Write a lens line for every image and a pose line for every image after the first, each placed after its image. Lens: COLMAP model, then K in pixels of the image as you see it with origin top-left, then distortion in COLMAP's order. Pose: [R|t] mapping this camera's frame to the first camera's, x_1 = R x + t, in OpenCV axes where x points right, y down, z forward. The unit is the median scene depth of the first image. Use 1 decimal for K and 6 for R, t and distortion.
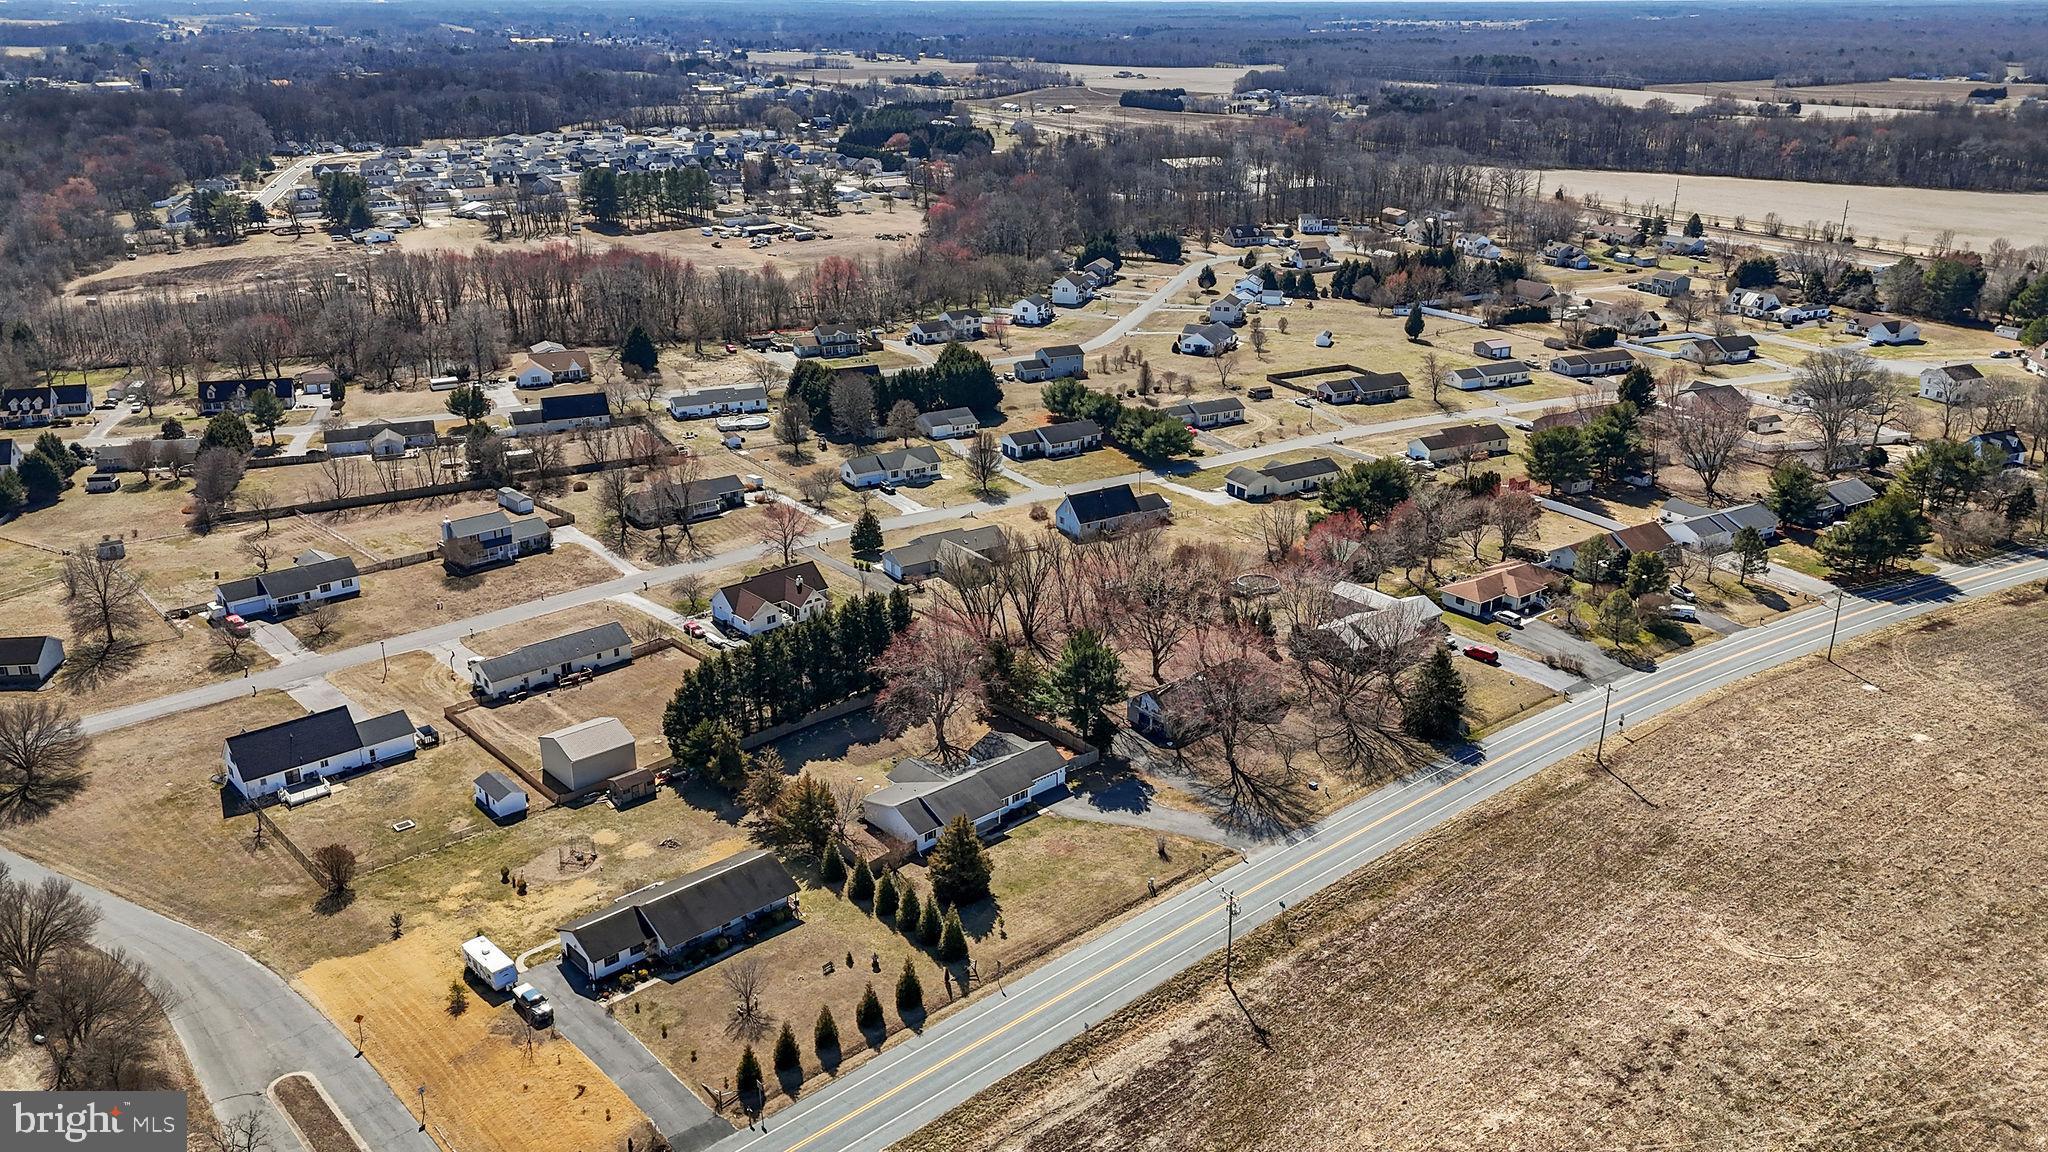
lens RADIAL K [[1503.6, 0, 1027.8], [0, 1503.6, 578.3], [0, 0, 1]] dist [0.044368, -0.009816]
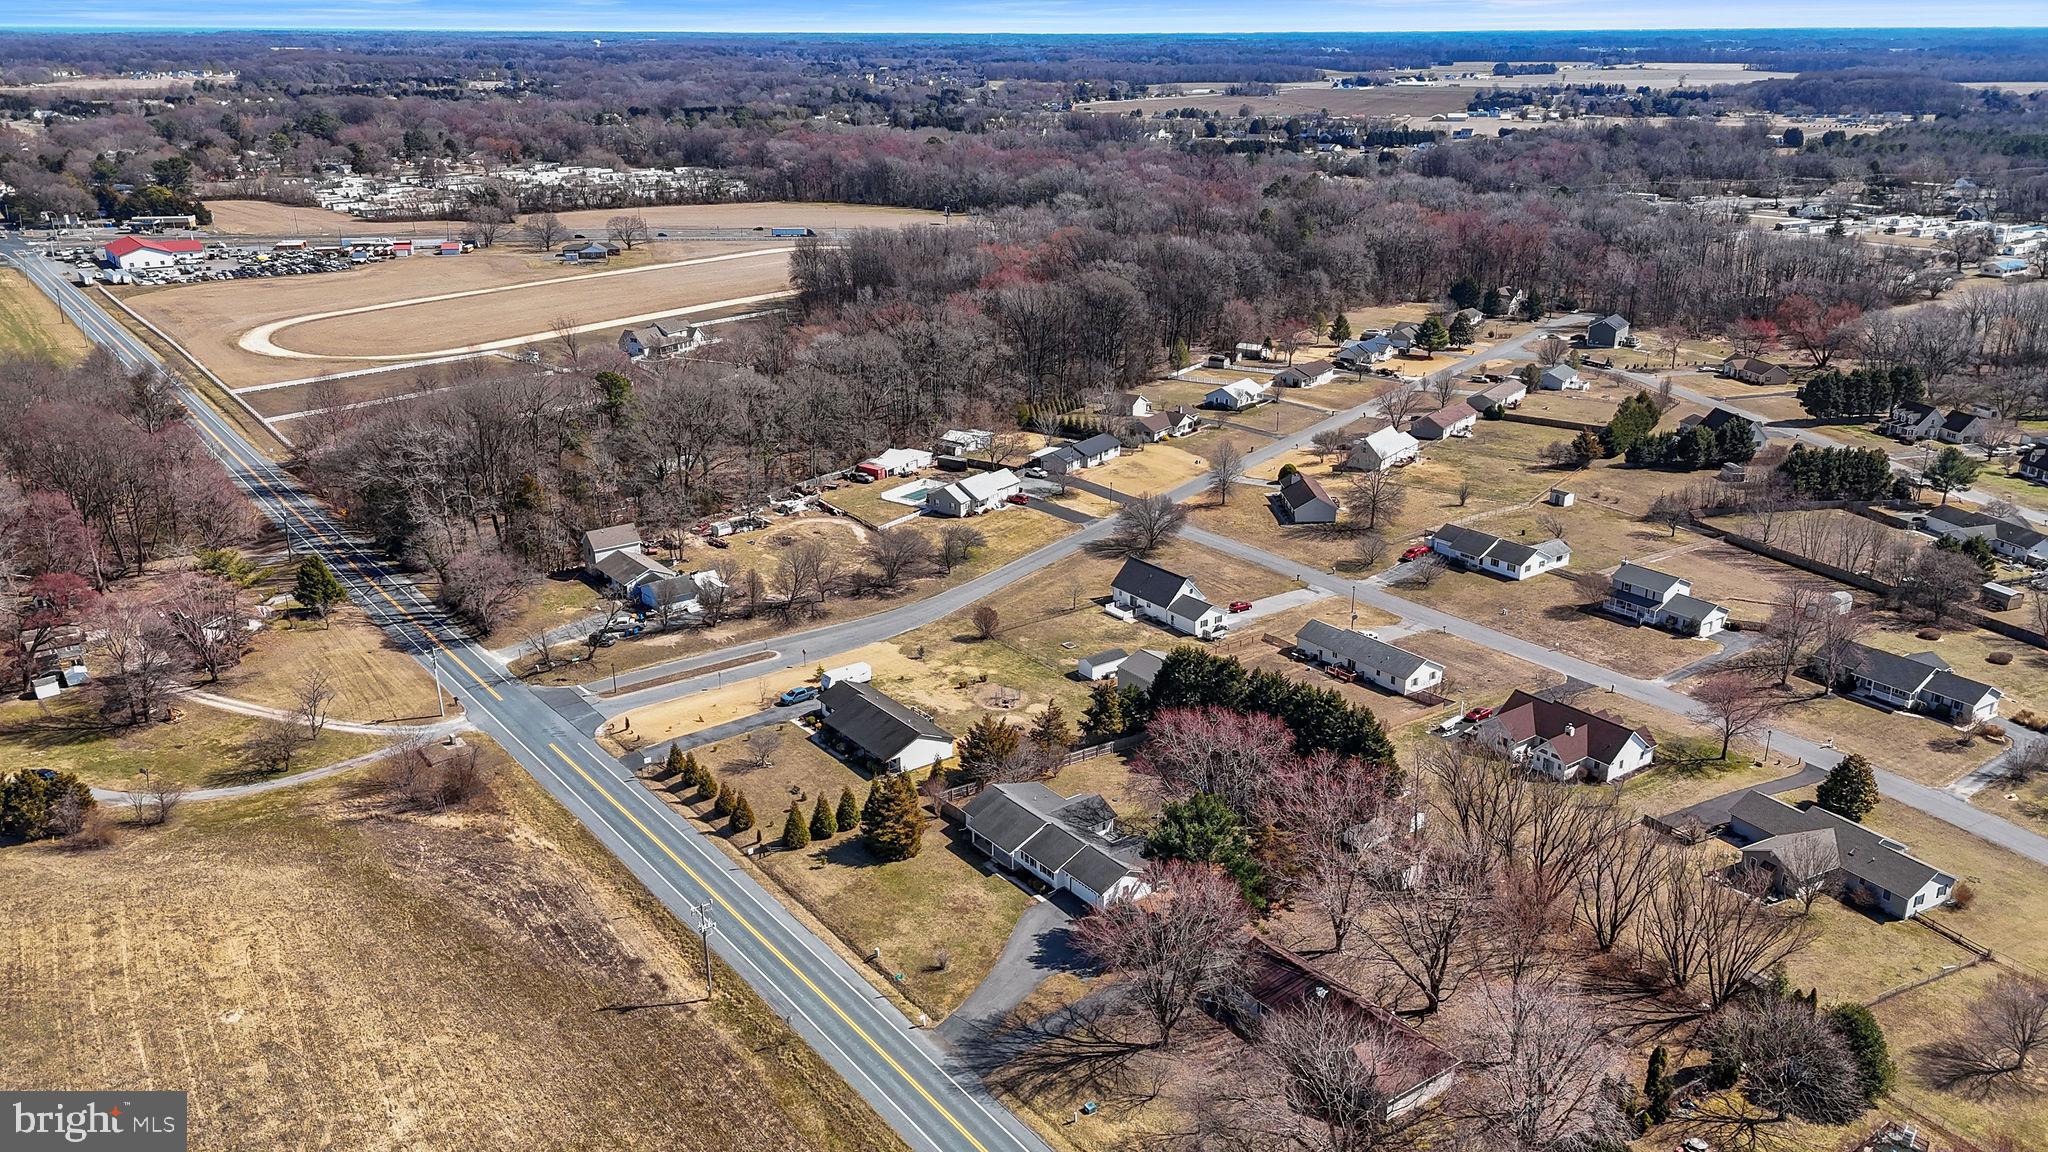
lens RADIAL K [[1503.6, 0, 1028.4], [0, 1503.6, 576.1], [0, 0, 1]] dist [0.044368, -0.009816]
pose [[-0.083470, 0.330885, -0.939972, 0.769814], [-0.353684, 0.872017, 0.338371, -0.307290], [0.931633, 0.360696, 0.044242, 0.850786]]
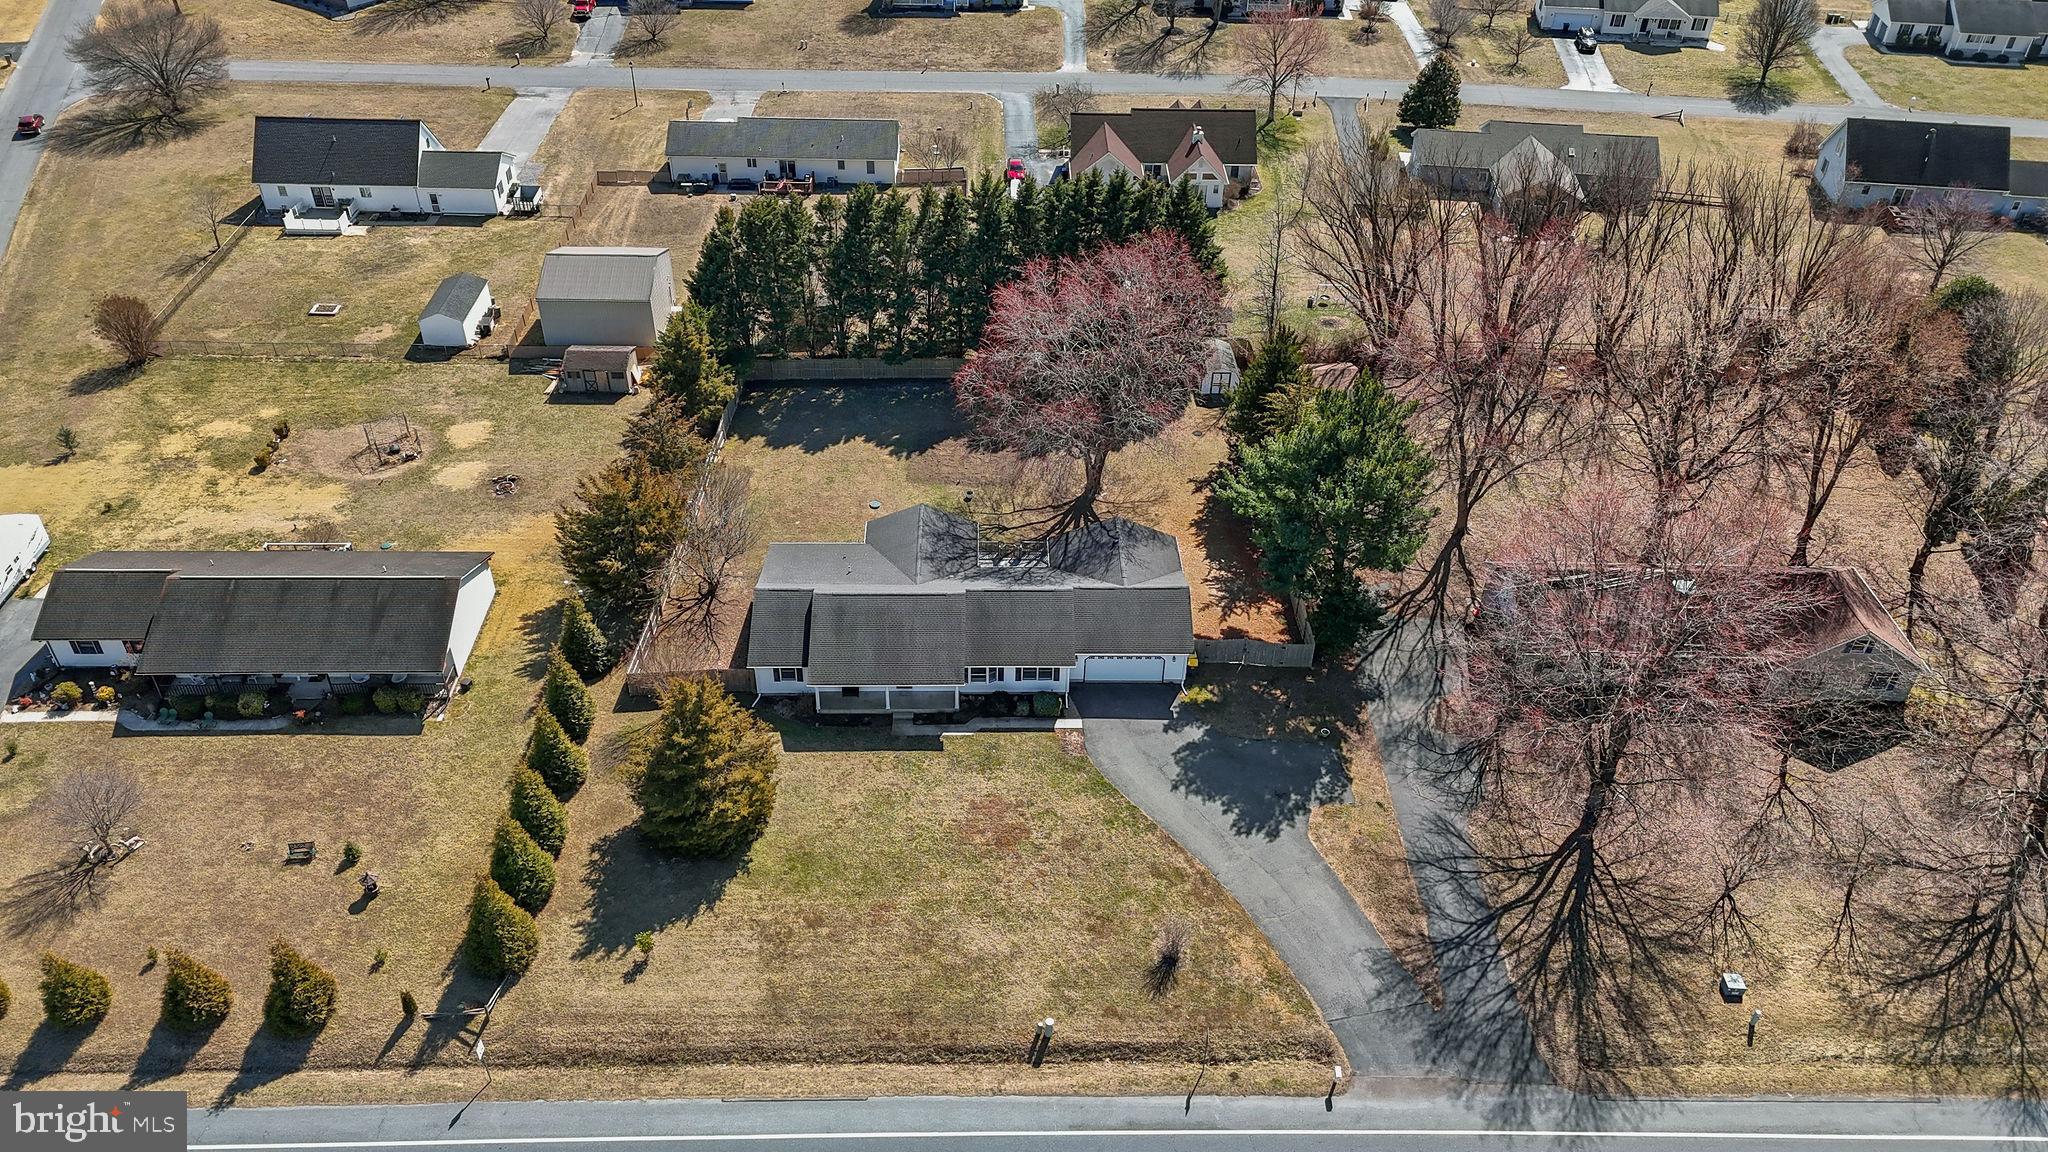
lens RADIAL K [[1503.6, 0, 1029.4], [0, 1503.6, 572.7], [0, 0, 1]] dist [0.044368, -0.009816]
pose [[0.757685, 0.404620, -0.512051, 0.208373], [-0.247348, 0.904113, 0.348423, -0.041654], [0.603931, -0.137340, 0.785115, 0.616907]]
